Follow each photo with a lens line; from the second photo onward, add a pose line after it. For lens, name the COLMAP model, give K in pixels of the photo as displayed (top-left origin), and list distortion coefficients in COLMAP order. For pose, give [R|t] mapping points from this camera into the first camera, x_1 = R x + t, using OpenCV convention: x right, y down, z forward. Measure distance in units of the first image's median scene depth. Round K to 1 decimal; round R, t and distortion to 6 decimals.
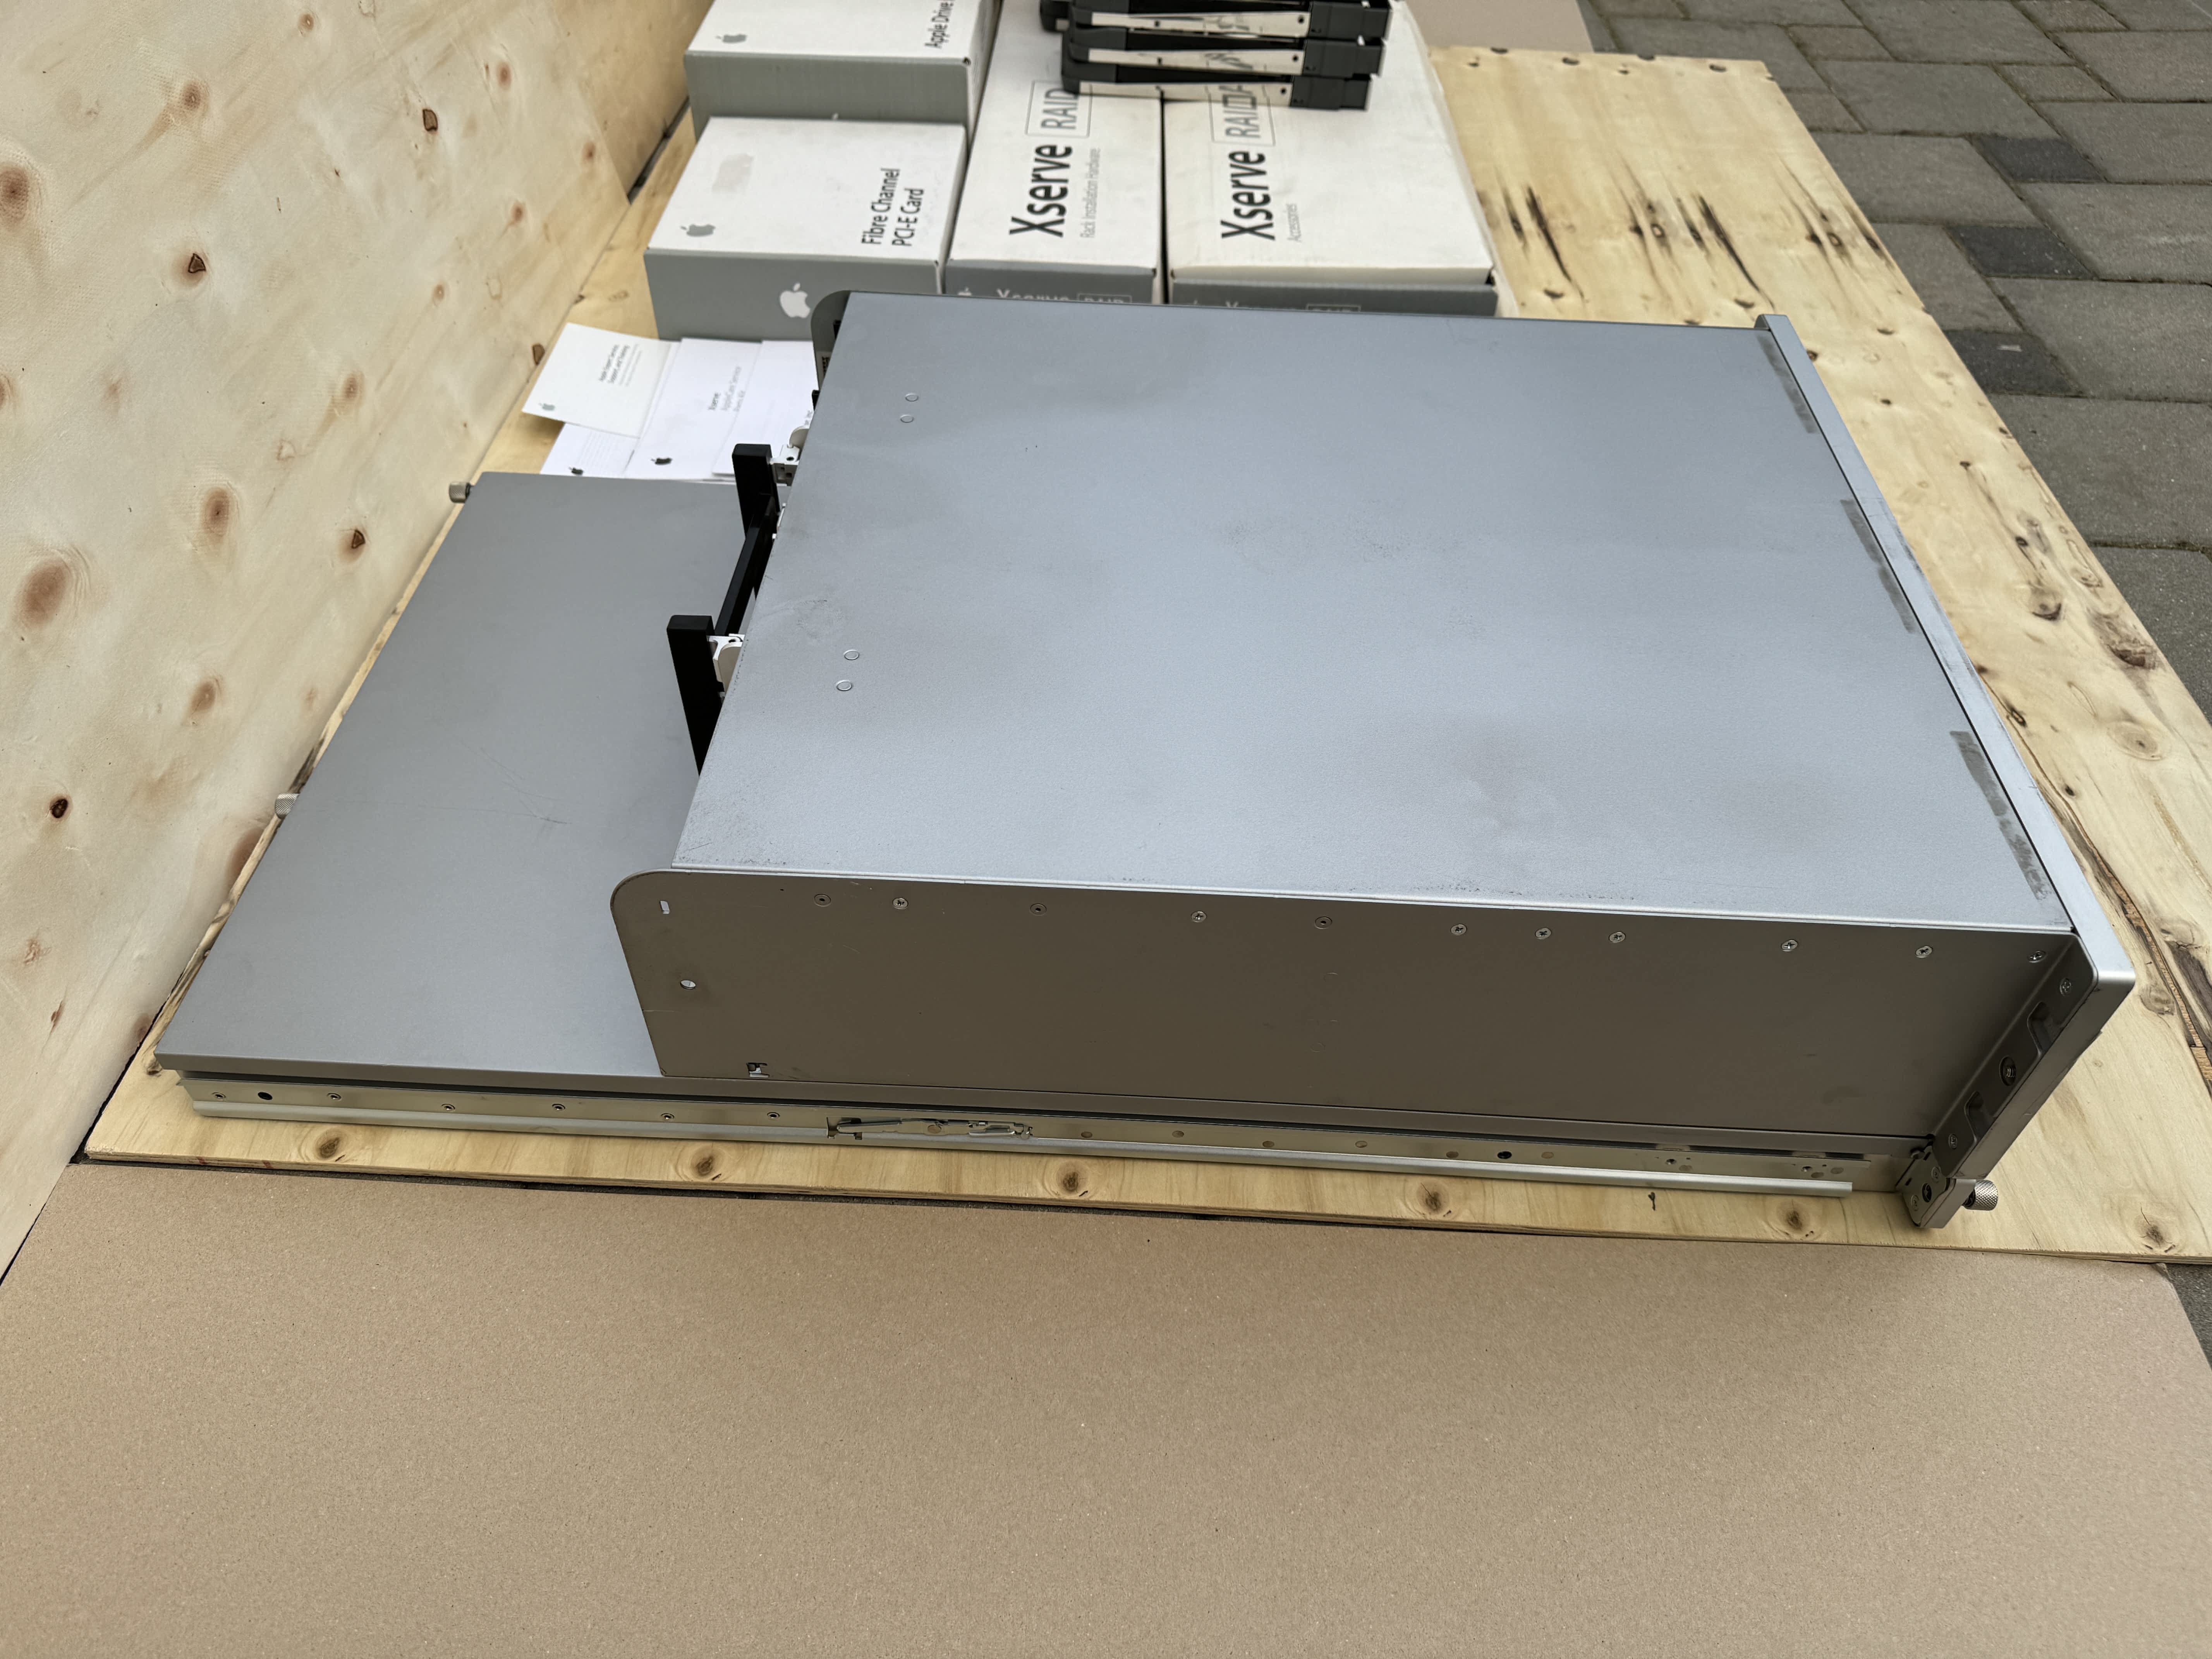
lens RADIAL K [[1532.0, 0, 1106.0], [0, 1532.0, 829.5], [0, 0, 1]] dist [-0.001782, -0.078023]
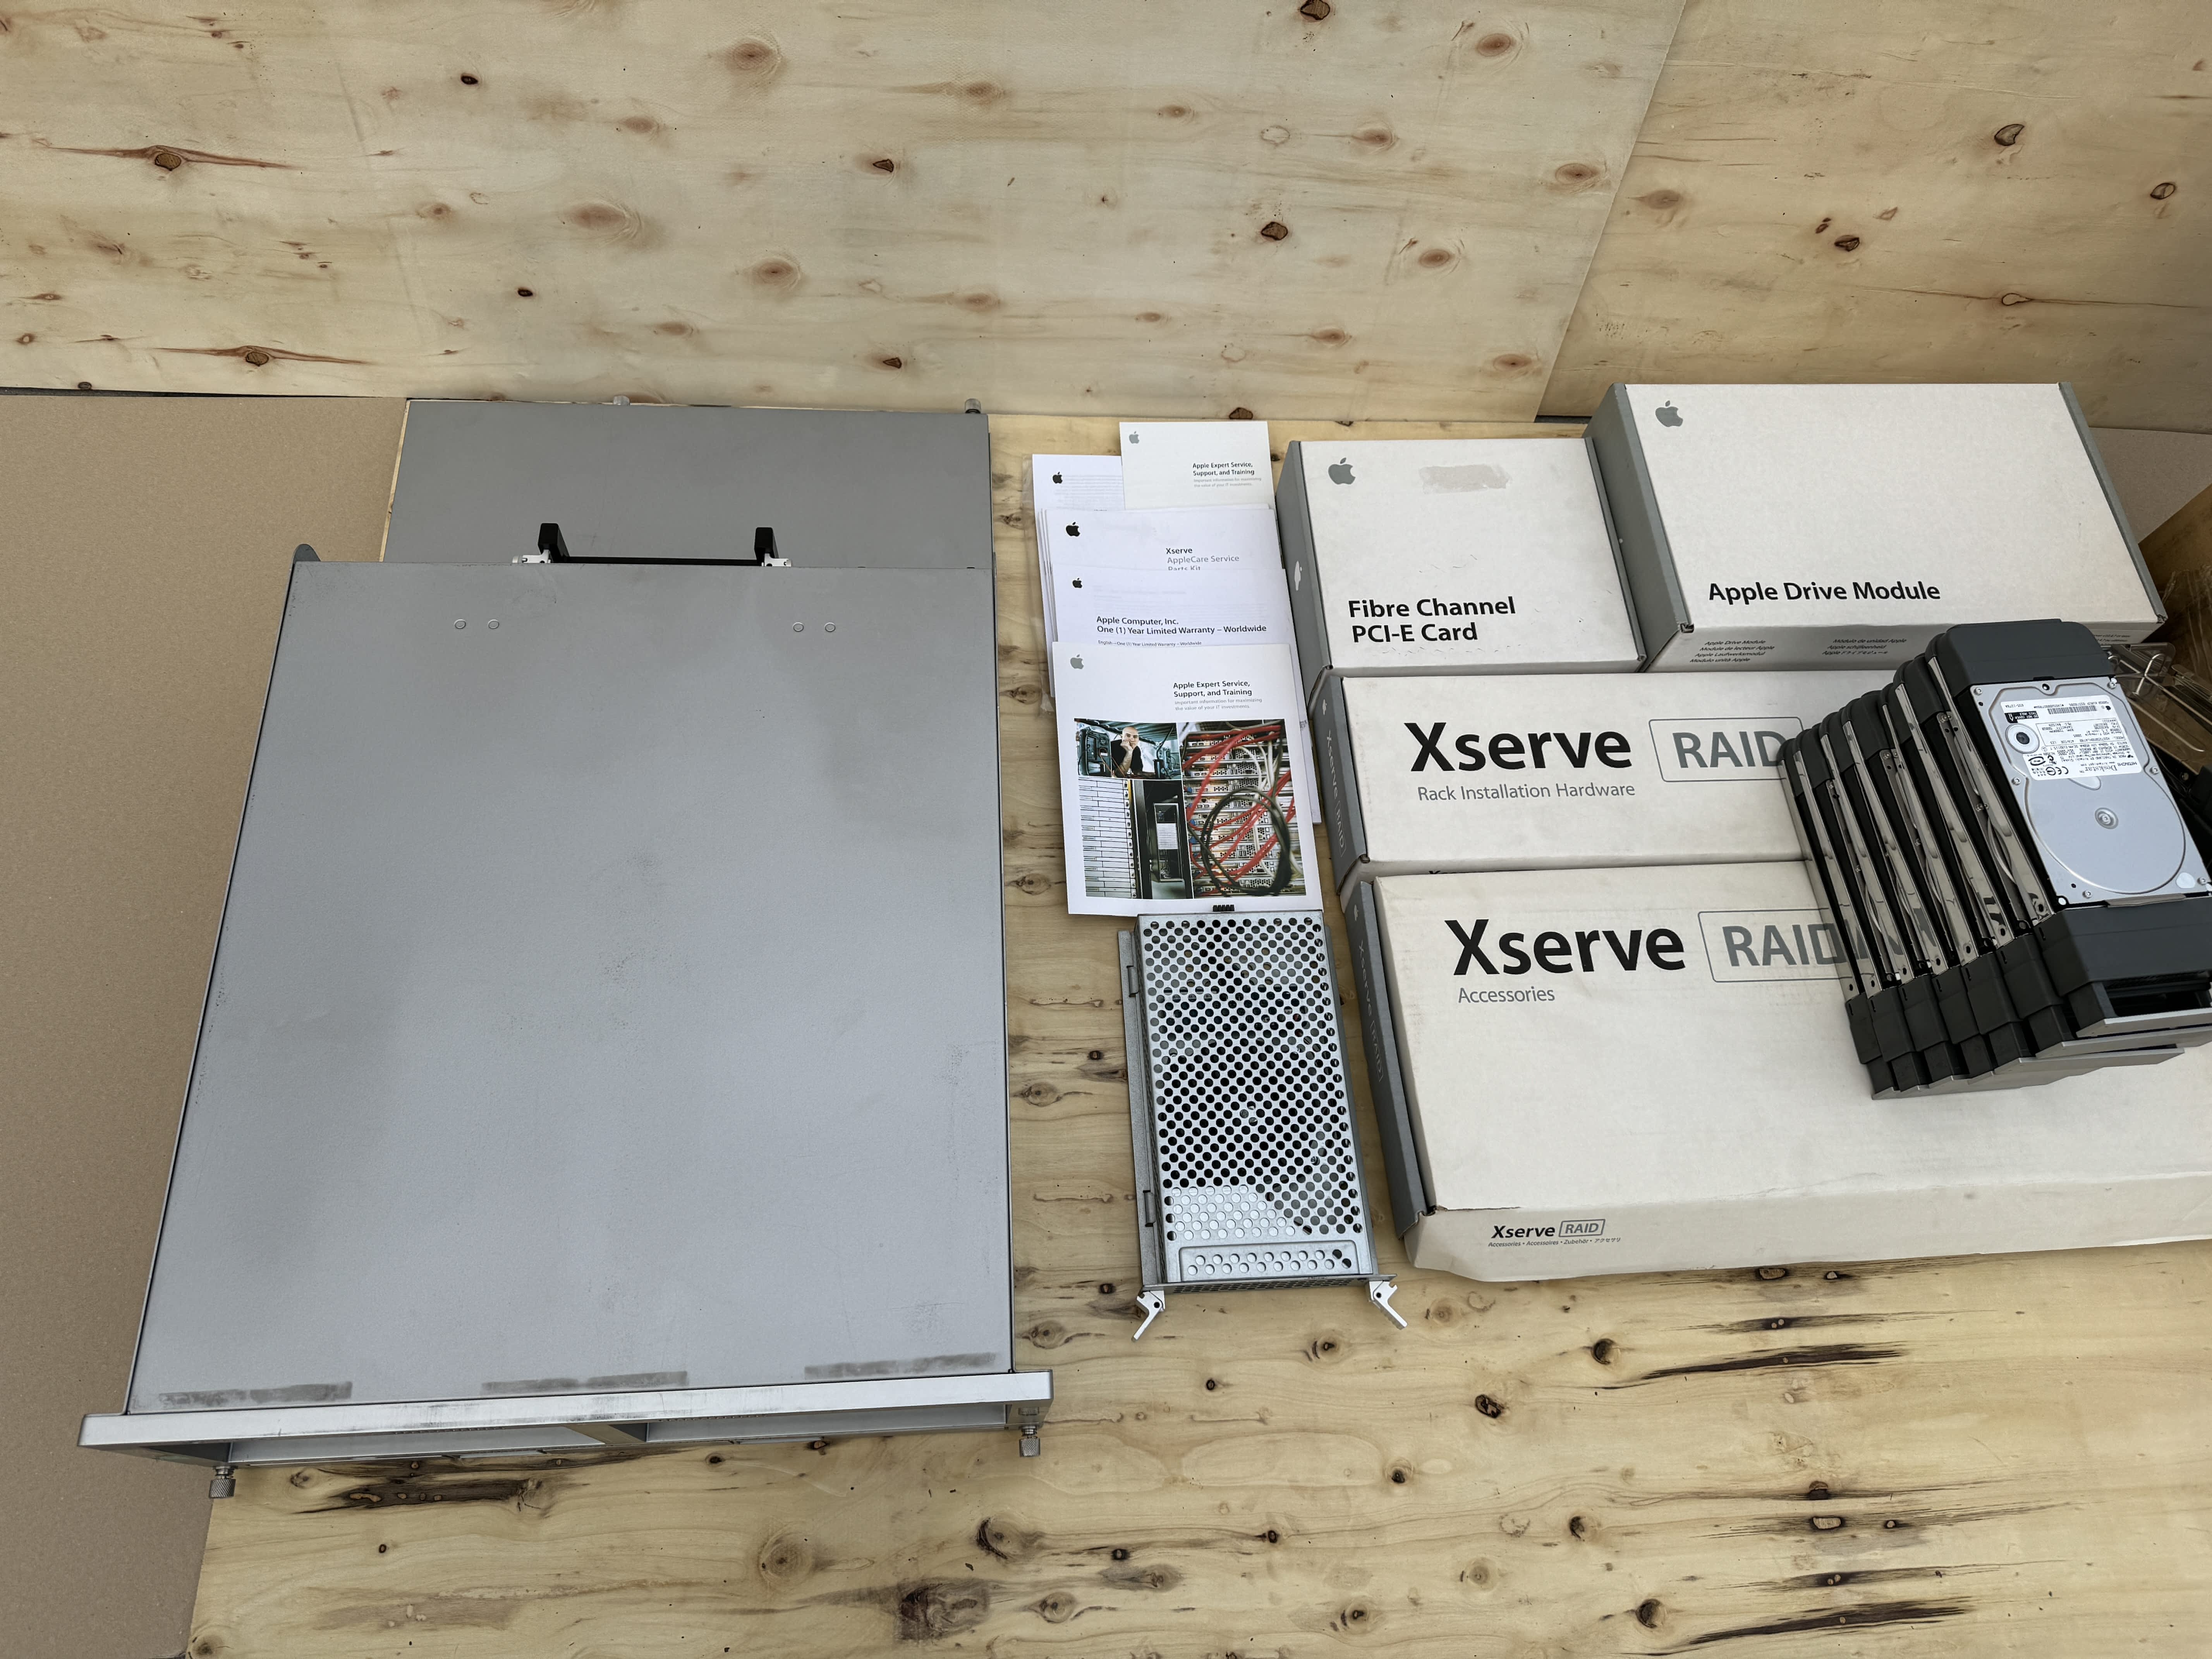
lens RADIAL K [[1571.5, 0, 1106.0], [0, 1571.5, 829.5], [0, 0, 1]] dist [-0.001842, -0.000323]
pose [[0.105971, 0.886277, -0.450869, 0.391009], [-0.782183, 0.354261, 0.512532, -0.661285], [0.613971, 0.298348, 0.730772, 0.145068]]
